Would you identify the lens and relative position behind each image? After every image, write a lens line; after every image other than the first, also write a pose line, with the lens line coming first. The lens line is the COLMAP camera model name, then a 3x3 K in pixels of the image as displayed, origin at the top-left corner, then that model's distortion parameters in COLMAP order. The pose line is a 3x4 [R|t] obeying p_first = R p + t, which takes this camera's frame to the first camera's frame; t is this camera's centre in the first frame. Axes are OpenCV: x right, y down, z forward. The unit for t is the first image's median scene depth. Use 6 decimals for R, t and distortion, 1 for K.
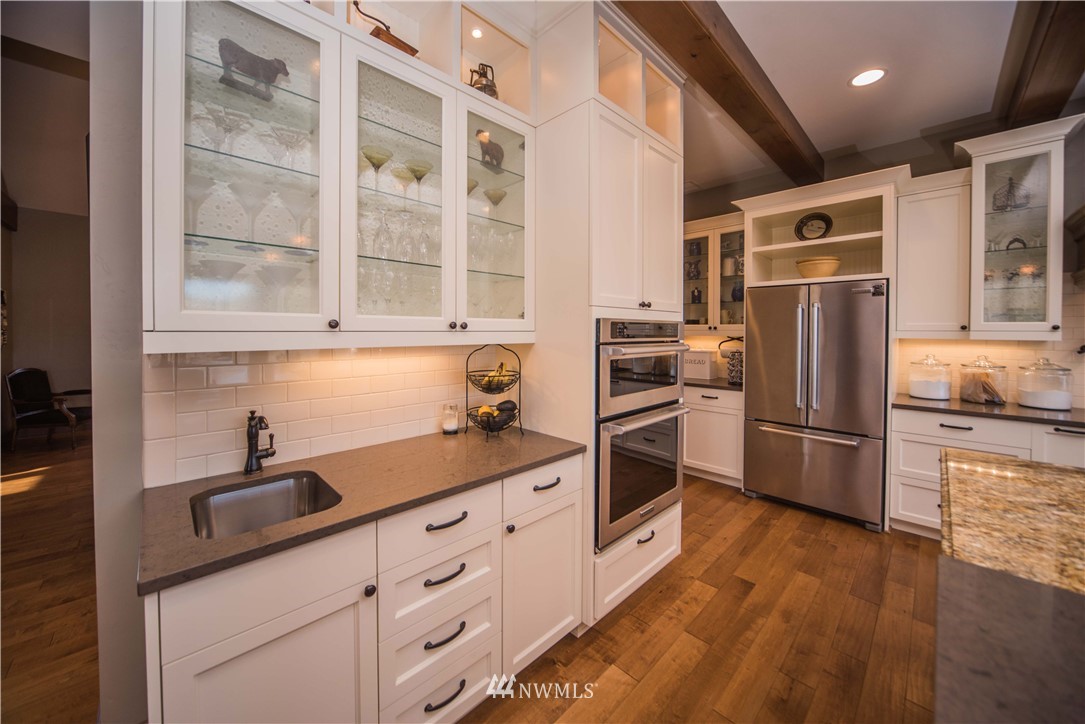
lens RADIAL K [[393.7, 0, 544.6], [0, 393.7, 333.8], [0, 0, 1]] dist [-0.000888, -0.000063]
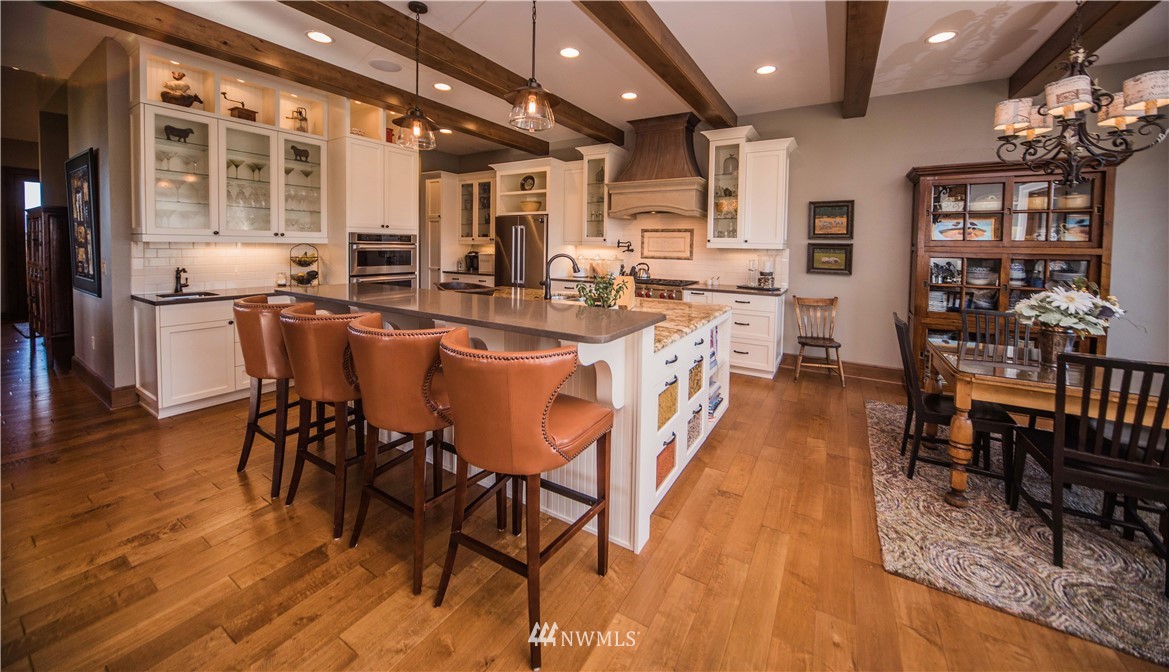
lens RADIAL K [[415.2, 0, 579.6], [0, 415.2, 255.7], [0, 0, 1]] dist [-0.000033, -0.000003]
pose [[0.974142, 0.003494, 0.225911, 0.817154], [-0.007417, 0.999836, 0.016519, 0.044168], [-0.225816, -0.017767, 0.974008, -1.530127]]
